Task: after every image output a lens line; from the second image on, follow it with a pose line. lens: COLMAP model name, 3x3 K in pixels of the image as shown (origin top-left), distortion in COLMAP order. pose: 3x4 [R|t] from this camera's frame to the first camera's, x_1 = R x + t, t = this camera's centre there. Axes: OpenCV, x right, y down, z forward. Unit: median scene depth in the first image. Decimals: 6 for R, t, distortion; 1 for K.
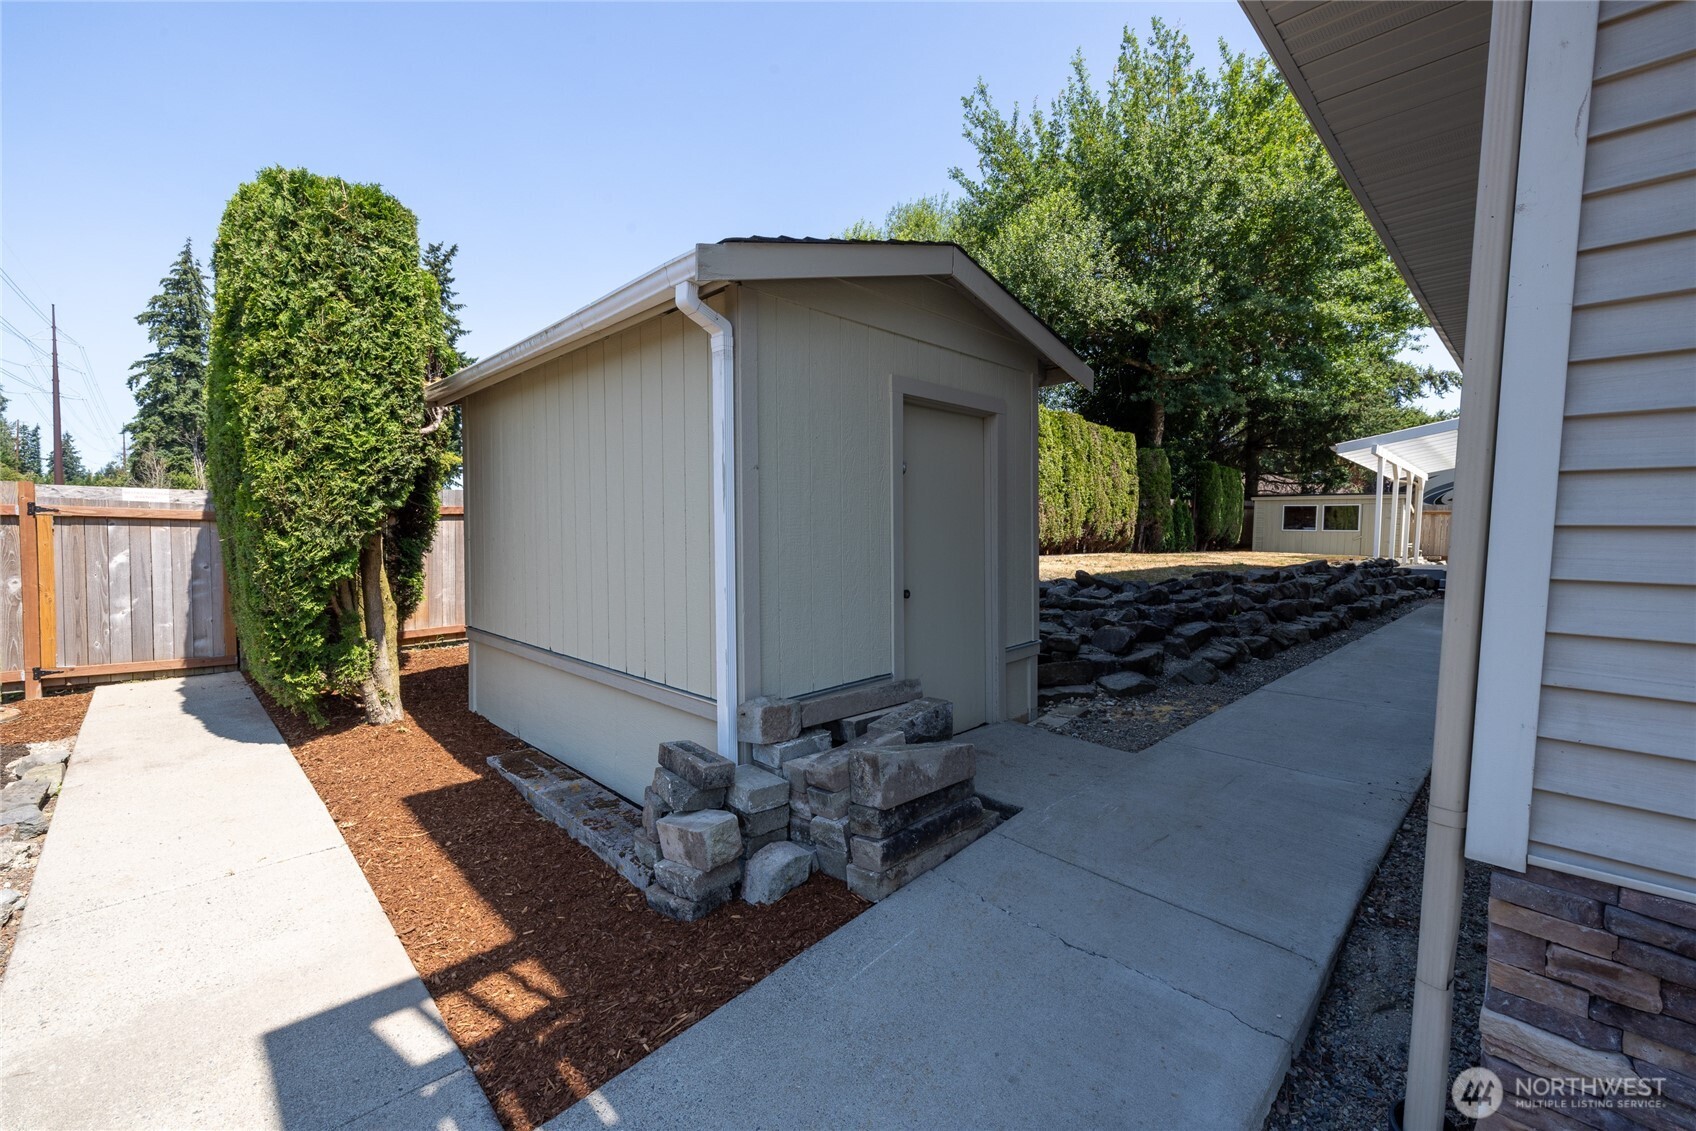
lens RADIAL K [[709.0, 0, 846.5], [0, 709.0, 564.4], [0, 0, 1]] dist [0.002208, -0.000309]
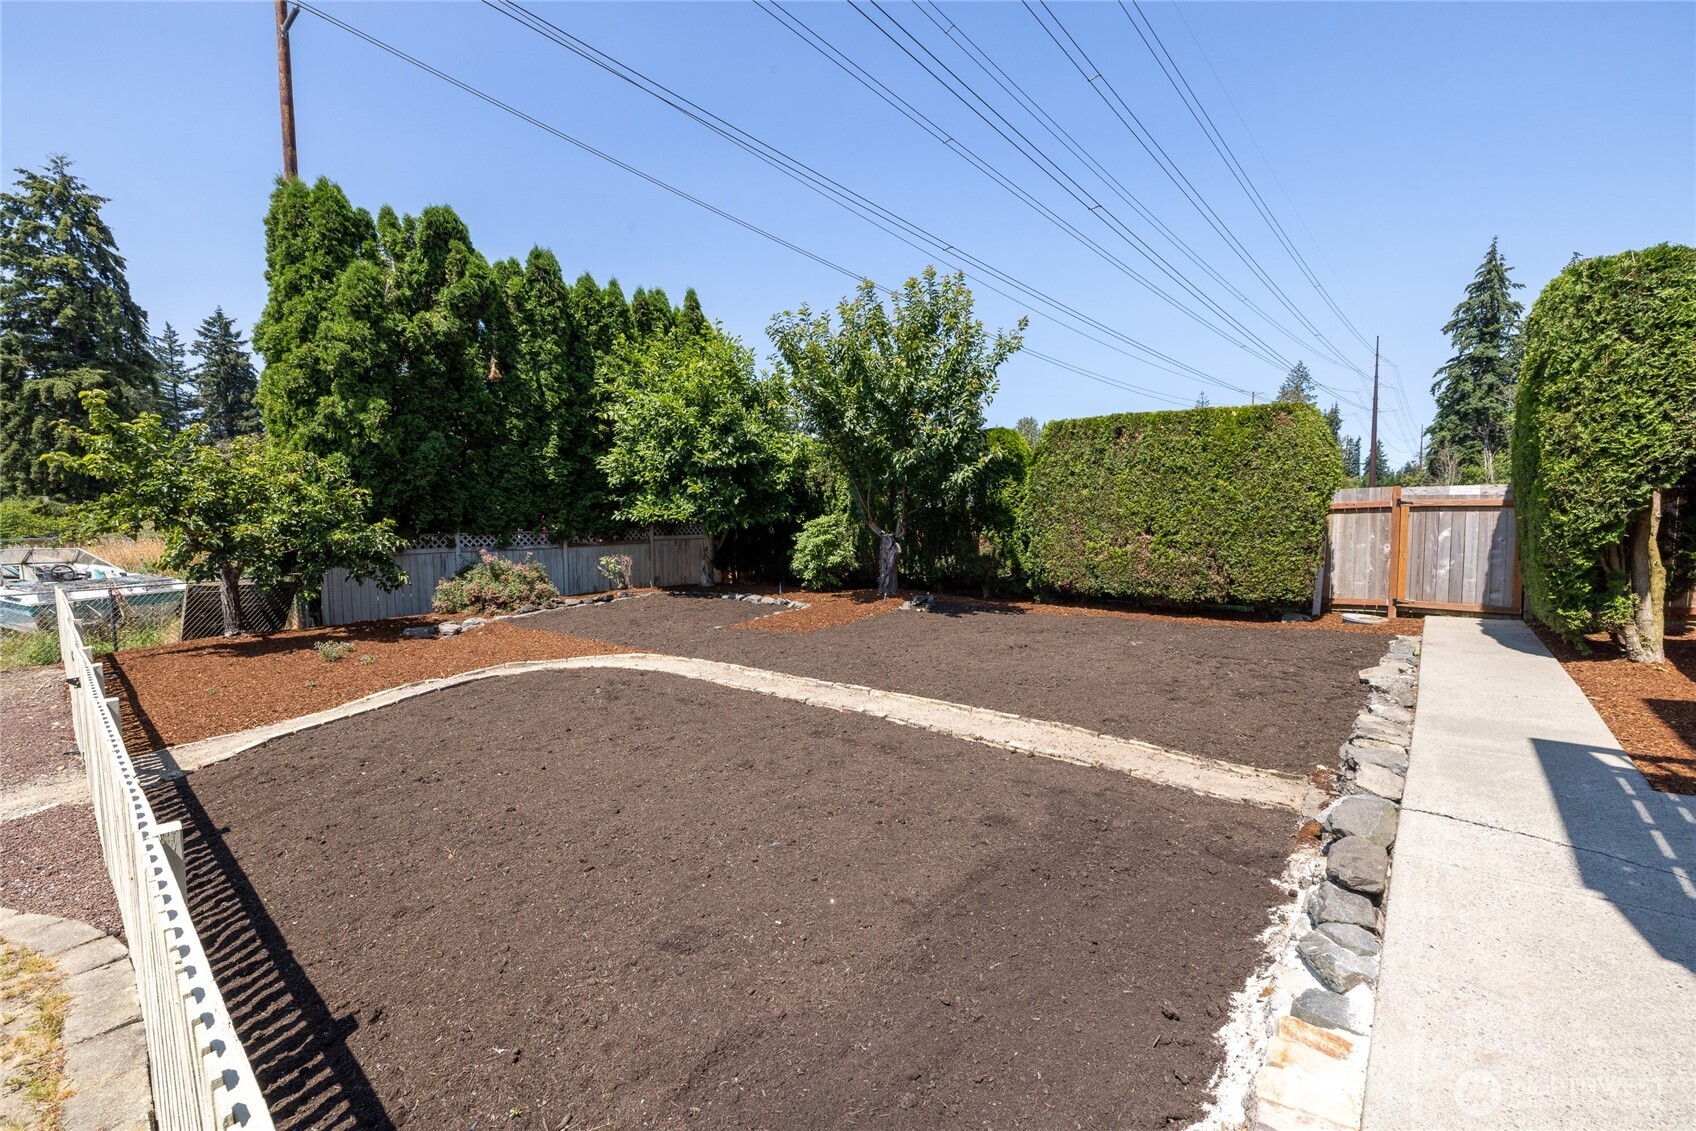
lens RADIAL K [[709.0, 0, 846.5], [0, 709.0, 564.4], [0, 0, 1]] dist [0.002208, -0.000309]
pose [[0.102382, 0.046794, -0.993644, 0.482901], [-0.032670, 0.998512, 0.043657, 0.046304], [0.994209, 0.027992, 0.103759, -0.581582]]
